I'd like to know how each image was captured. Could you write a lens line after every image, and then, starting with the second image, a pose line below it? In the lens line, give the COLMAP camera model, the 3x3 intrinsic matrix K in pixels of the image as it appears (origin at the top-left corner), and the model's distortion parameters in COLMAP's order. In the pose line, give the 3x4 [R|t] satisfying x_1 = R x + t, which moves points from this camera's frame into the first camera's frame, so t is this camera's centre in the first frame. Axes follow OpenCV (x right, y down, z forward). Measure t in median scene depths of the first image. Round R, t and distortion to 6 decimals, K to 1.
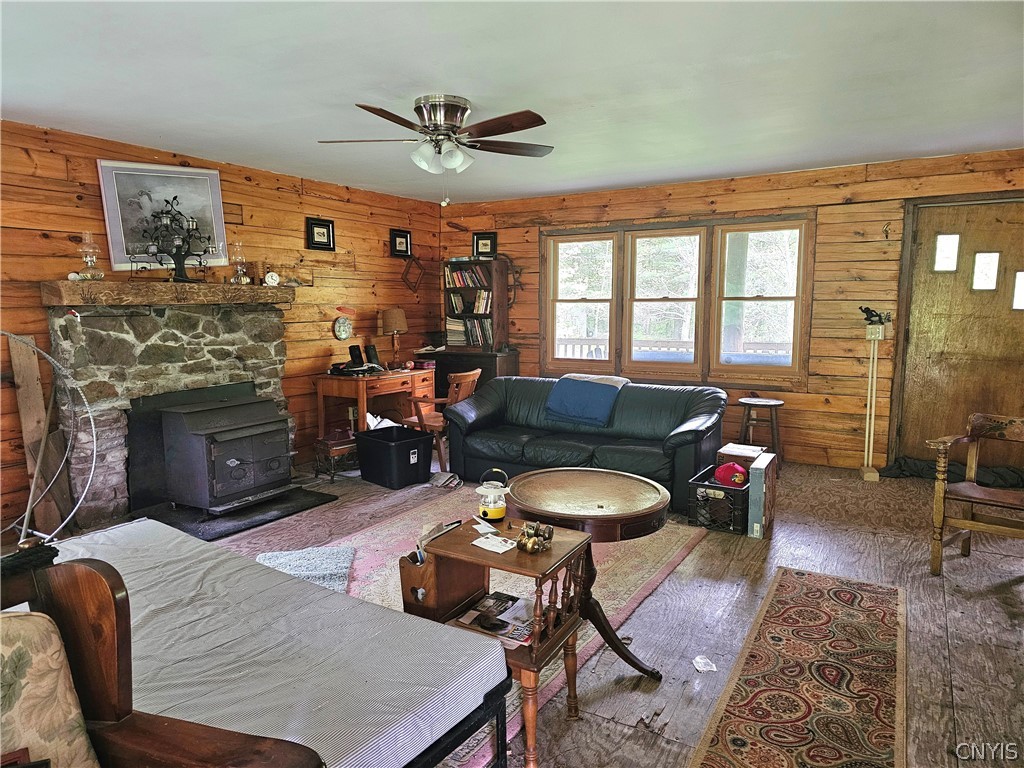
lens RADIAL K [[677.9, 0, 503.9], [0, 677.9, 384.3], [0, 0, 1]] dist [0.070341, -0.065066]
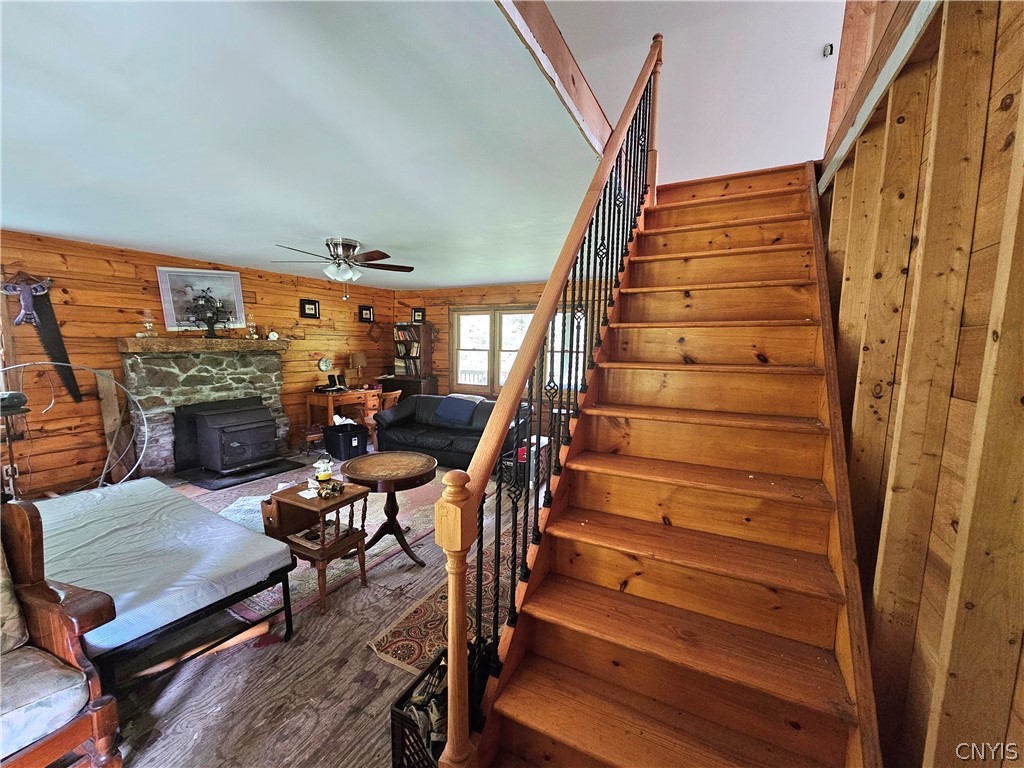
lens RADIAL K [[417.9, 0, 503.7], [0, 417.9, 396.3], [0, 0, 1]] dist [-0.000719, 0.000204]
pose [[0.998781, 0.013097, 0.047584, 0.192769], [-0.013348, 0.999899, 0.004961, -0.017863], [-0.047514, -0.005590, 0.998855, -0.065005]]
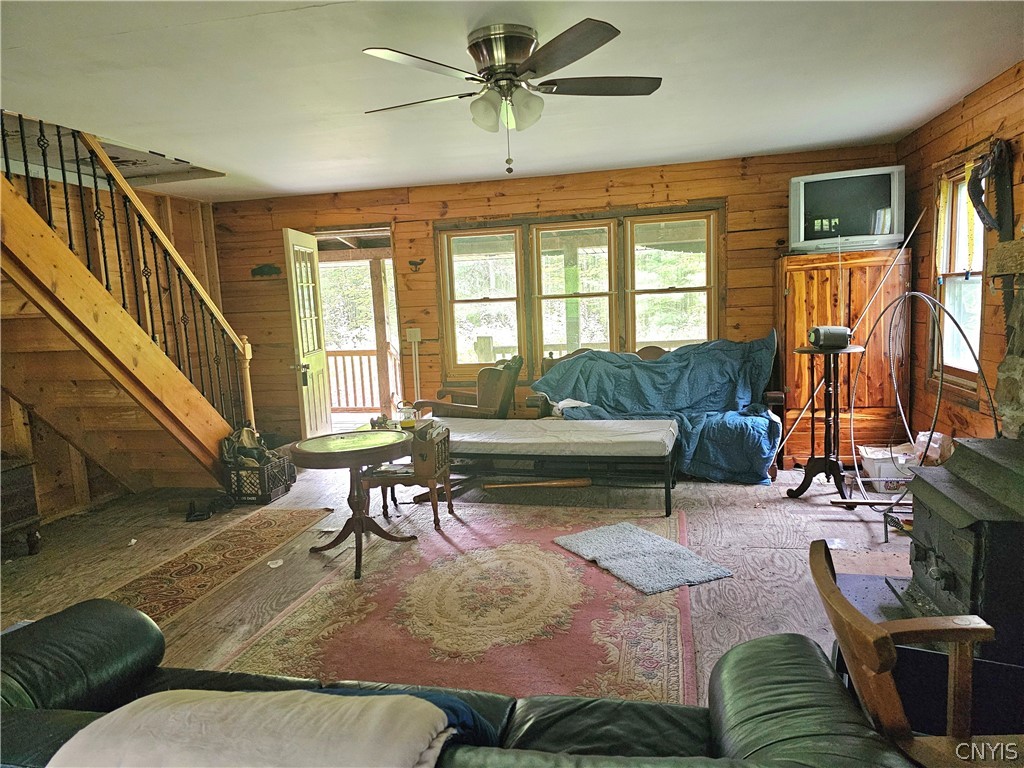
lens RADIAL K [[677.9, 0, 503.9], [0, 677.9, 384.3], [0, 0, 1]] dist [0.070341, -0.065066]
pose [[-0.948508, 0.090154, -0.303652, 0.125989], [0.016003, 0.971056, 0.238317, -0.150926], [0.316348, 0.221186, -0.922497, 1.255863]]
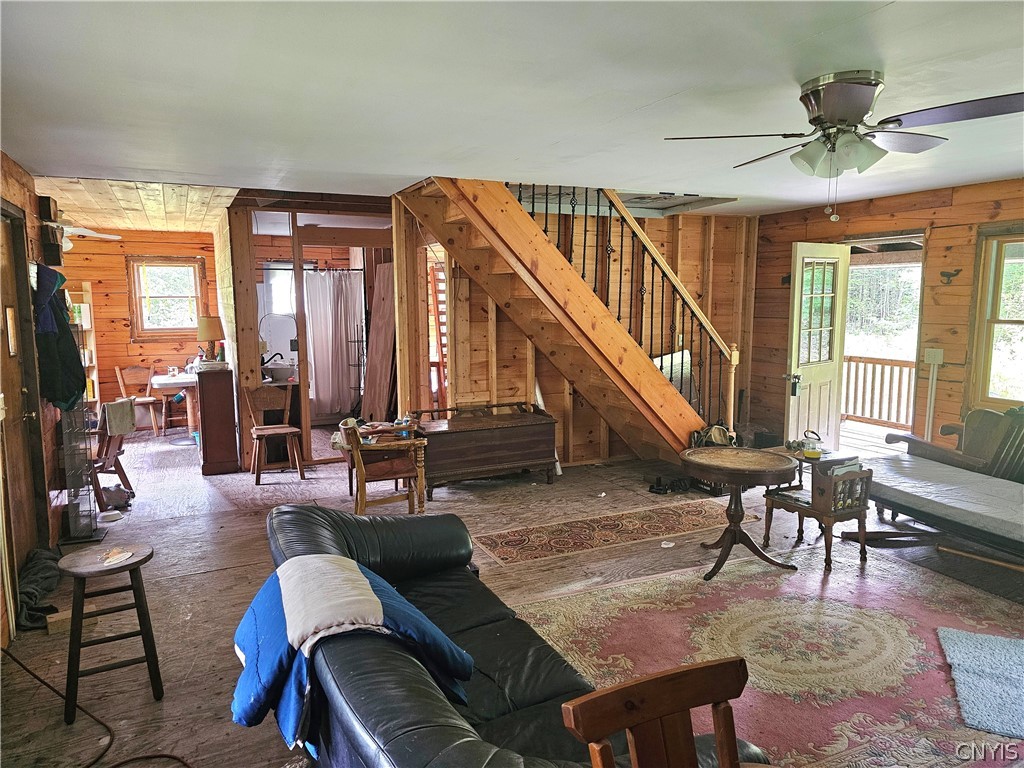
lens RADIAL K [[677.9, 0, 503.9], [0, 677.9, 384.3], [0, 0, 1]] dist [0.070341, -0.065066]
pose [[-0.825190, -0.057721, 0.561898, -0.158478], [0.082286, 0.971869, 0.220678, -0.201346], [-0.558830, 0.228338, -0.797227, 1.306933]]
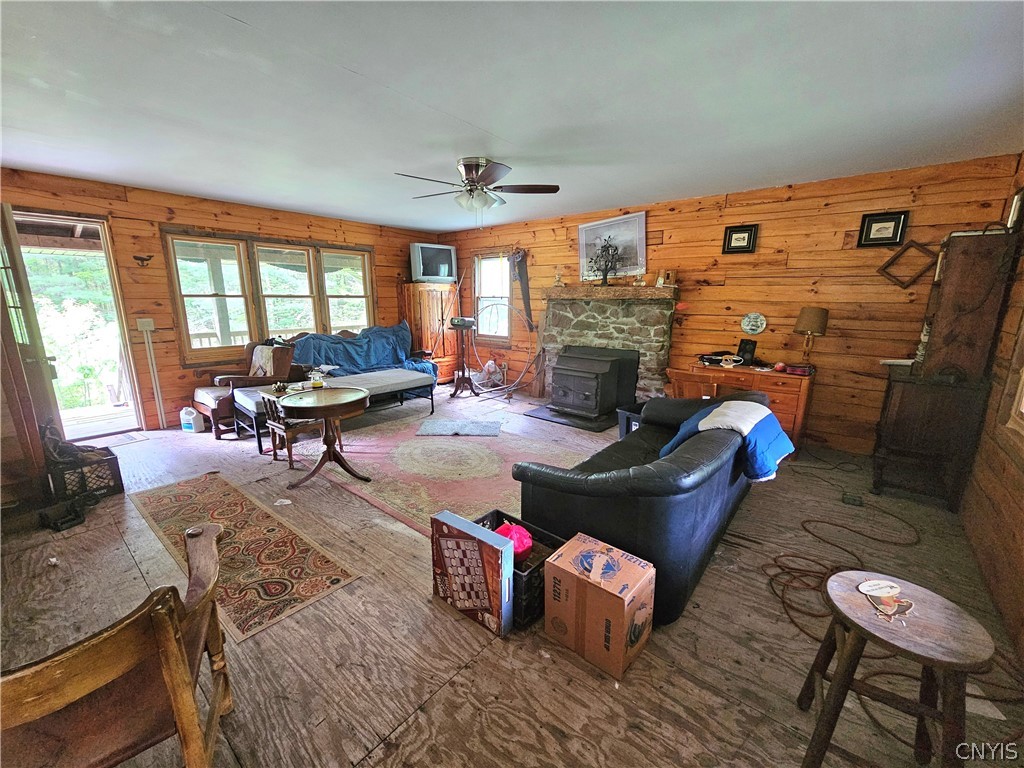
lens RADIAL K [[420.8, 0, 506.6], [0, 420.8, 390.8], [0, 0, 1]] dist [-0.002911, -0.000421]
pose [[-0.161597, 0.221909, -0.961584, 0.628940], [-0.125242, 0.961900, 0.243029, -0.114220], [0.978877, 0.159703, -0.127648, 0.880278]]
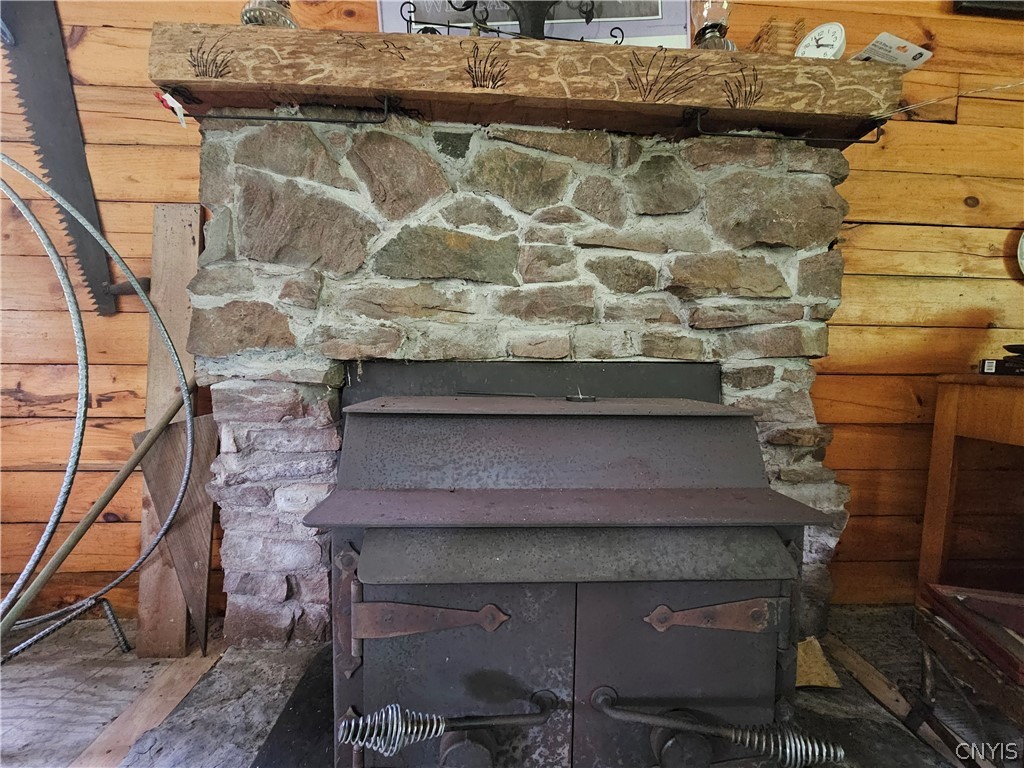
lens RADIAL K [[431.8, 0, 506.0], [0, 431.8, 393.0], [0, 0, 1]] dist [-0.003861, 0.000098]
pose [[0.555955, 0.082319, -0.827126, -0.252783], [-0.119071, 0.992708, 0.018765, 0.020599], [0.822640, 0.088055, 0.561703, 0.820046]]
